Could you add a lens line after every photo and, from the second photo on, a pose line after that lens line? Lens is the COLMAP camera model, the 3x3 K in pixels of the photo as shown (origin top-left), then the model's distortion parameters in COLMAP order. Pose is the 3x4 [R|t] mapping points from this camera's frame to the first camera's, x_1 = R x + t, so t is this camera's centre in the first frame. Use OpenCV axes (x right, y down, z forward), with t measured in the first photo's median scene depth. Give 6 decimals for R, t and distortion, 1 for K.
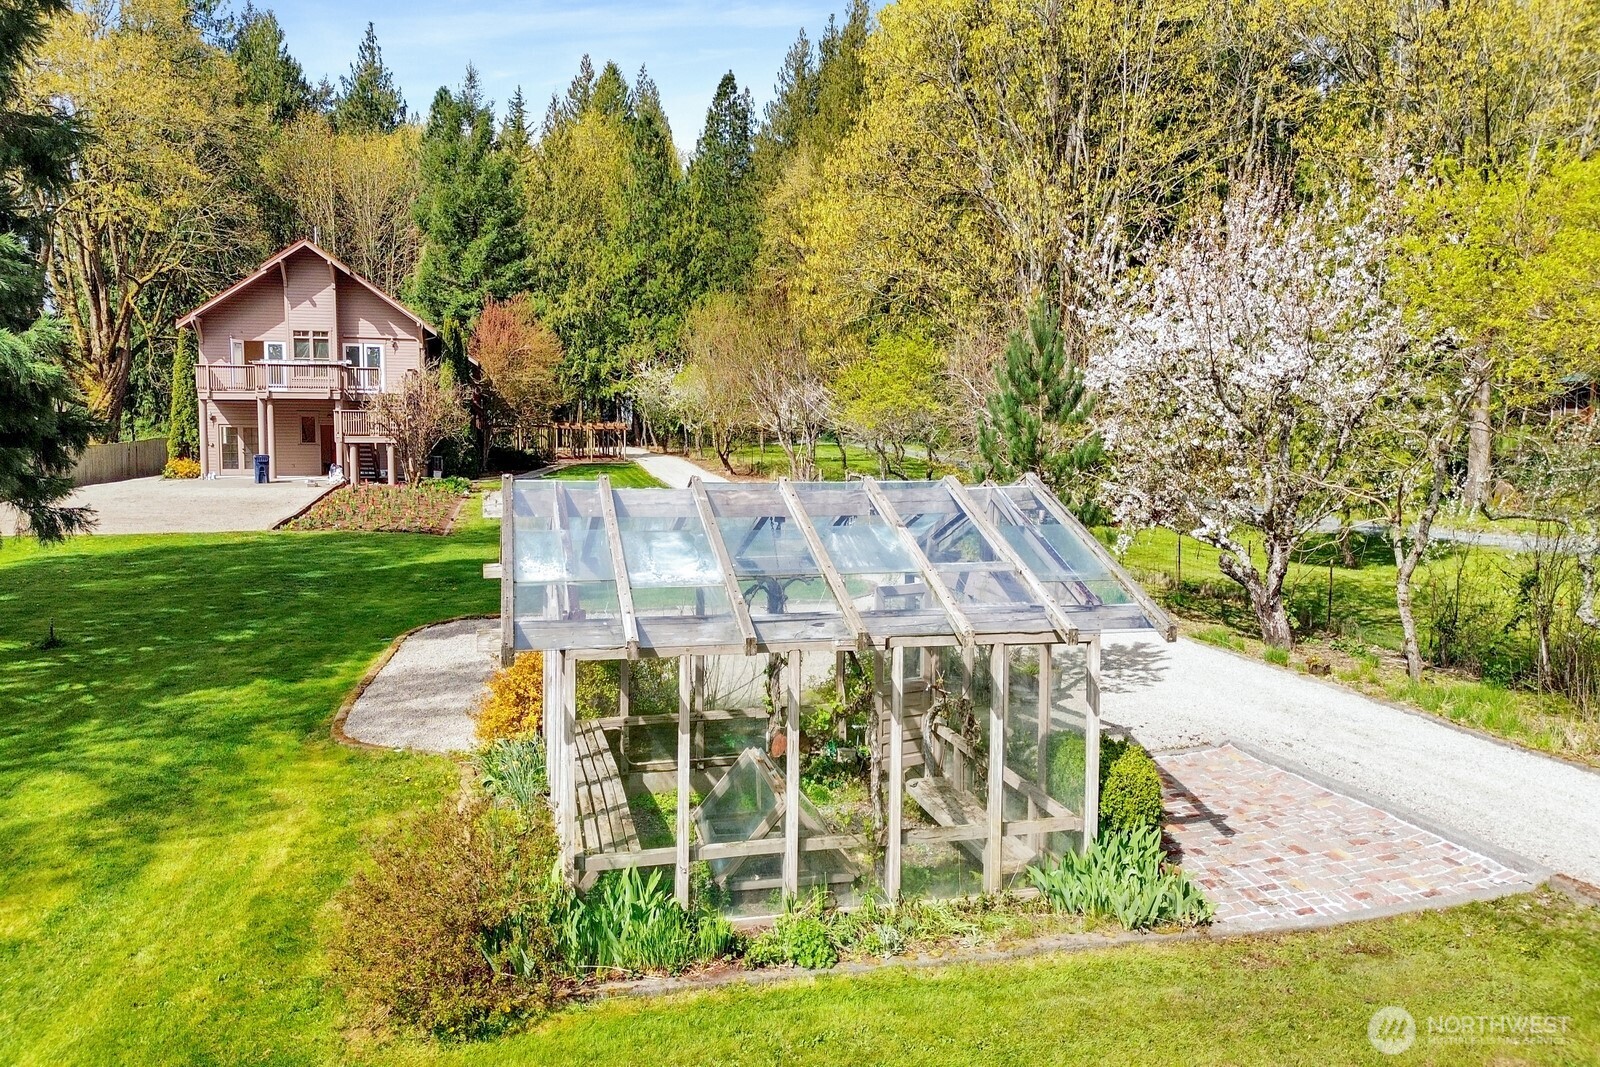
lens RADIAL K [[1115.0, 0, 800.0], [0, 1115.0, 533.5], [0, 0, 1]] dist [0.083245, -0.077595]
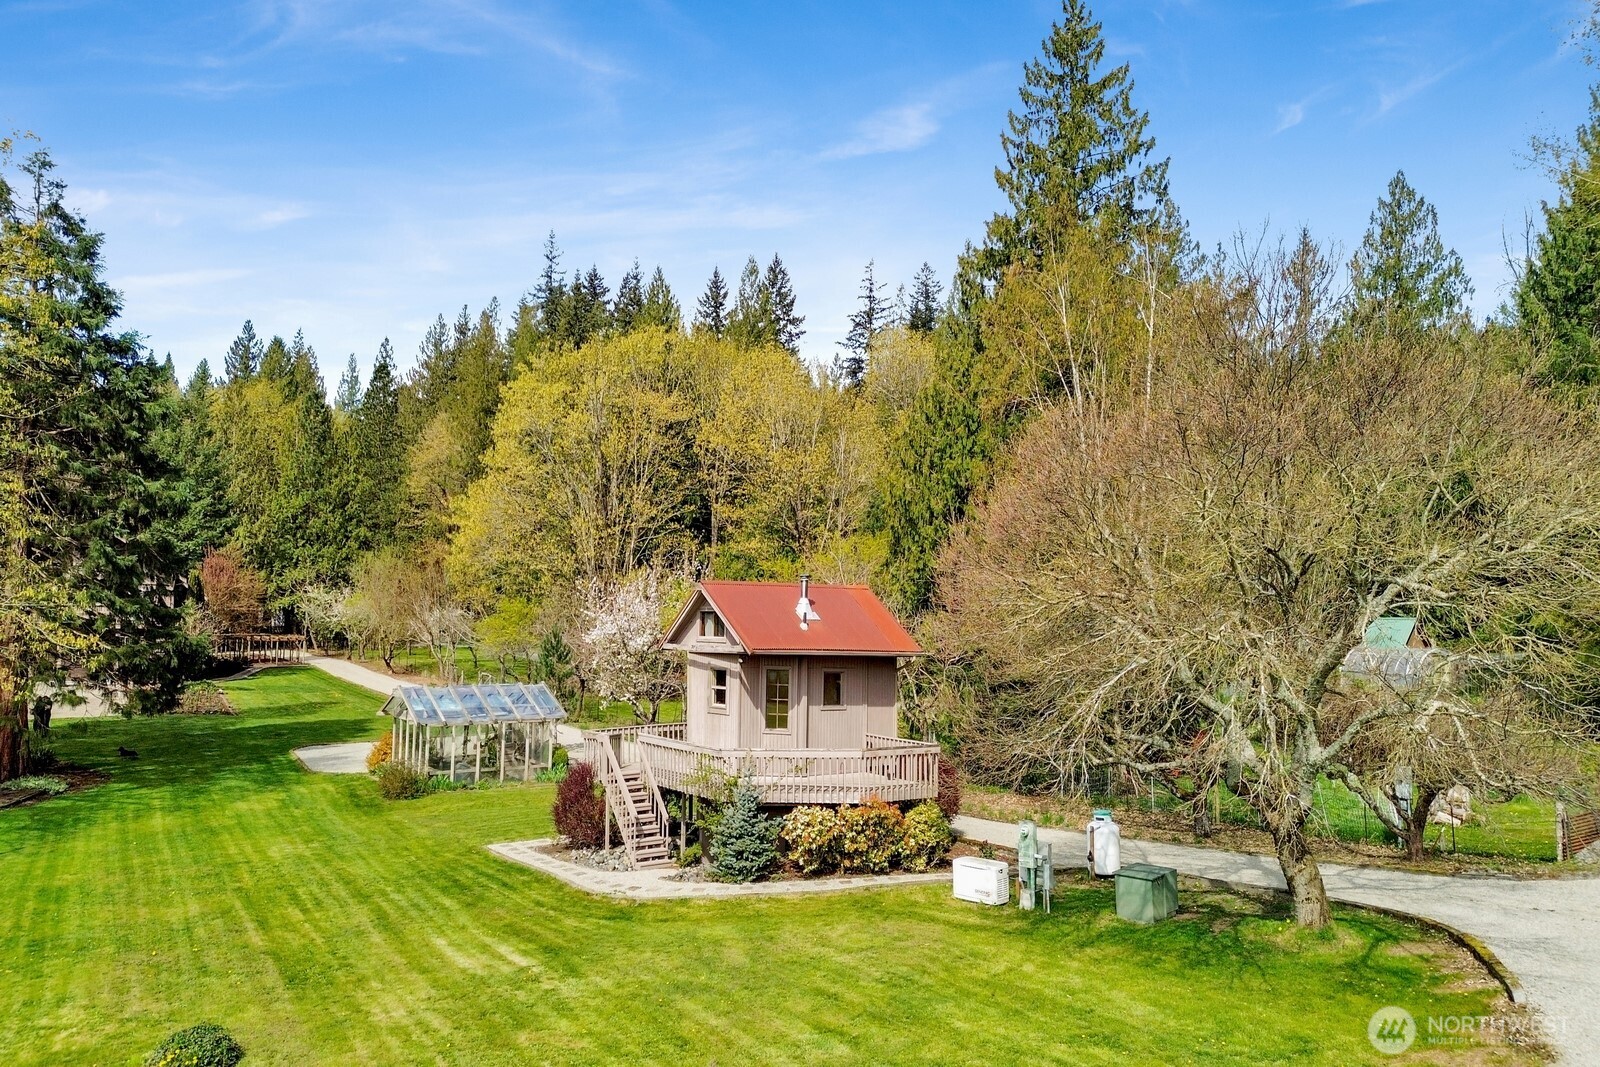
lens RADIAL K [[1117.7, 0, 804.0], [0, 1117.7, 550.2], [0, 0, 1]] dist [0.079188, -0.086599]
pose [[0.945076, 0.022998, 0.326040, -0.026296], [0.026246, 0.988961, -0.145836, 0.010667], [-0.325795, 0.146383, 0.934039, -0.371308]]
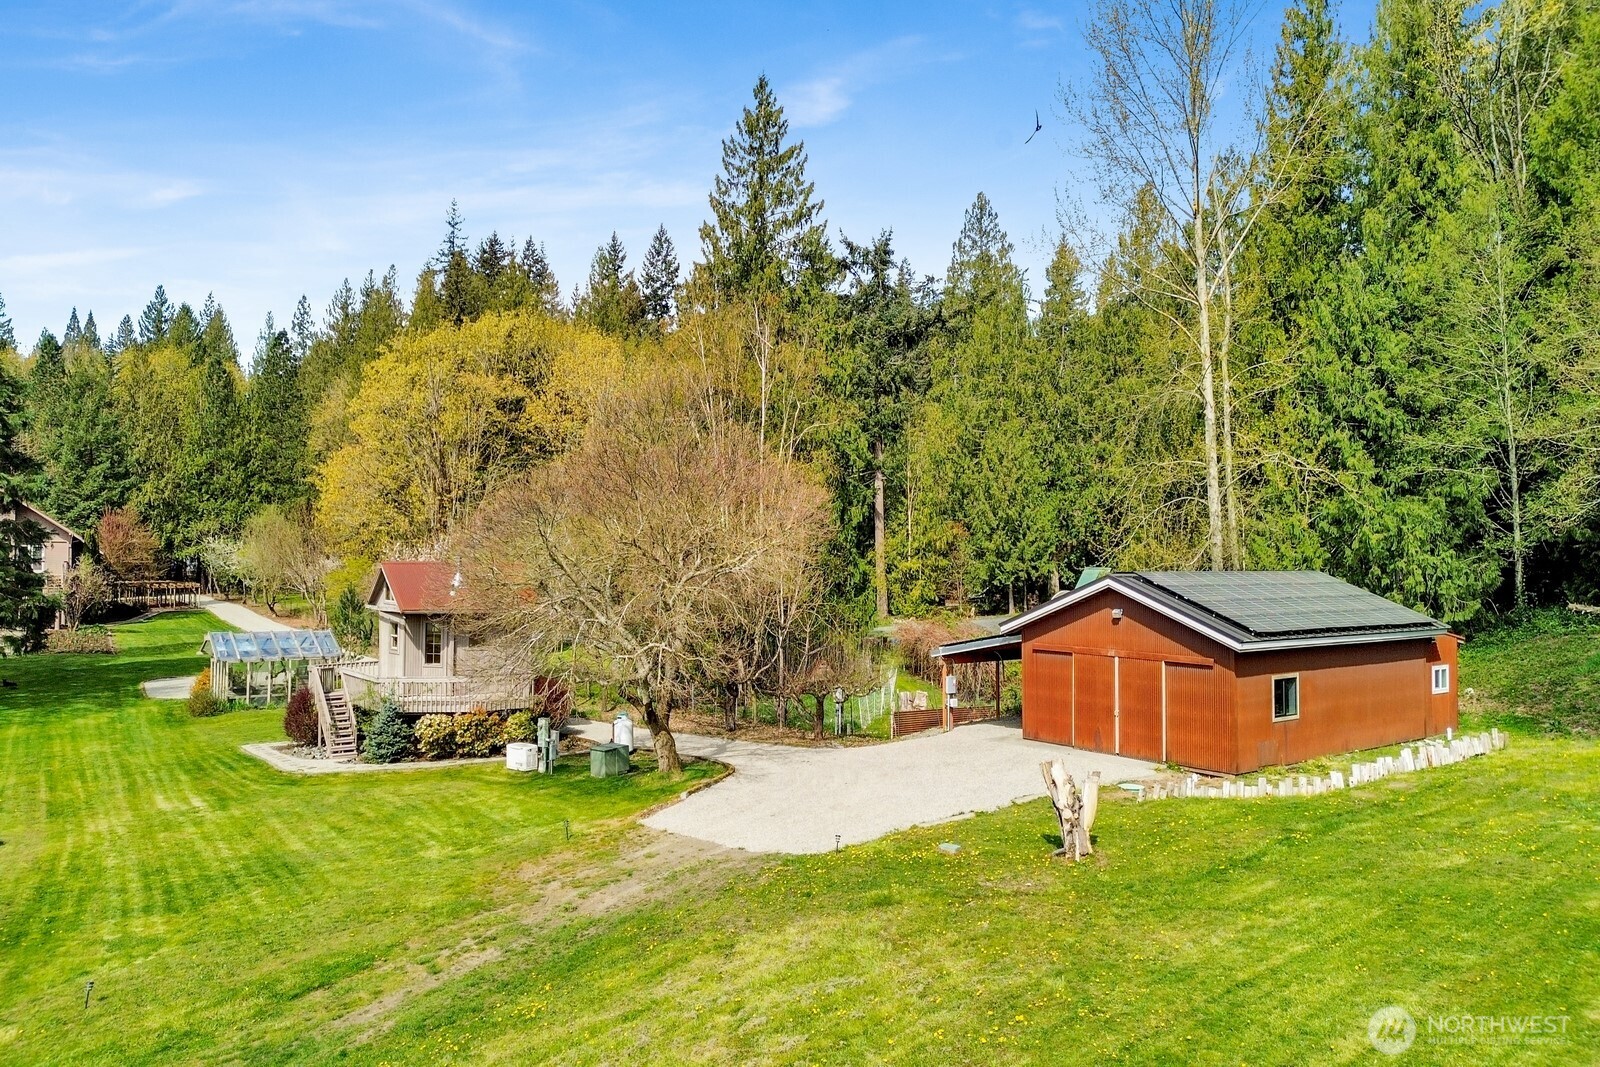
lens RADIAL K [[1115.0, 0, 800.0], [0, 1115.0, 533.5], [0, 0, 1]] dist [0.083245, -0.077595]
pose [[0.936500, 0.007400, 0.350590, 0.051833], [0.030476, 0.994277, -0.102396, 0.013129], [-0.349342, 0.106578, 0.930914, -0.562538]]
